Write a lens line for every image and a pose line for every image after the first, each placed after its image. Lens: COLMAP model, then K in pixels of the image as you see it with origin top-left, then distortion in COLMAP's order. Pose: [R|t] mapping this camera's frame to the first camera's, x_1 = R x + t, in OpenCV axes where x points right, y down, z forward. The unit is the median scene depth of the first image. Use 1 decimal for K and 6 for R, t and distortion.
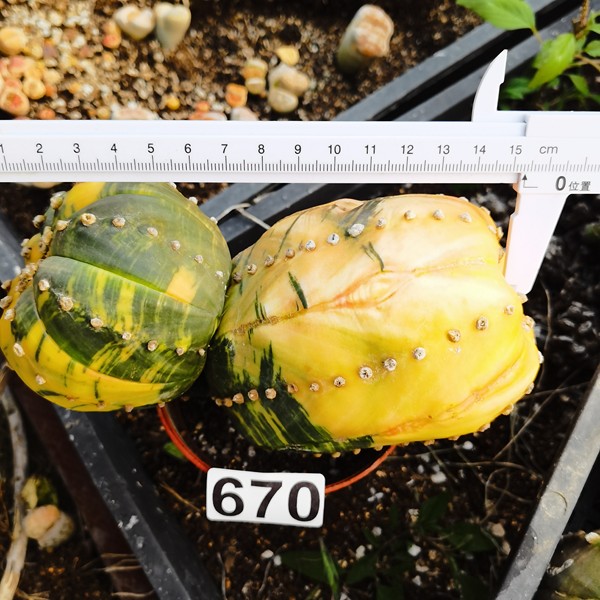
lens RADIAL K [[689.5, 0, 302.4], [0, 689.5, 297.2], [0, 0, 1]] dist [-0.006136, 0.000000]
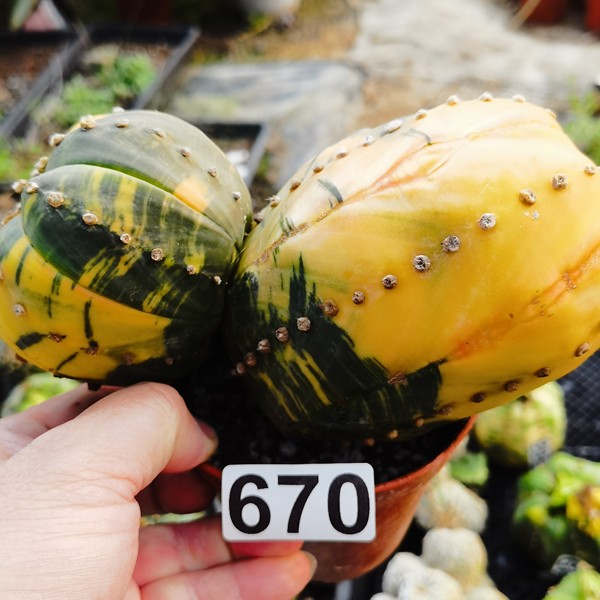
lens RADIAL K [[689.5, 0, 296.7], [0, 689.5, 302.2], [0, 0, 1]] dist [-0.006136, 0.000000]
pose [[0.997485, -0.060817, -0.036404, -0.025291], [0.045898, 0.945593, -0.322098, 0.394800], [0.054012, 0.319617, 0.946006, 0.251316]]
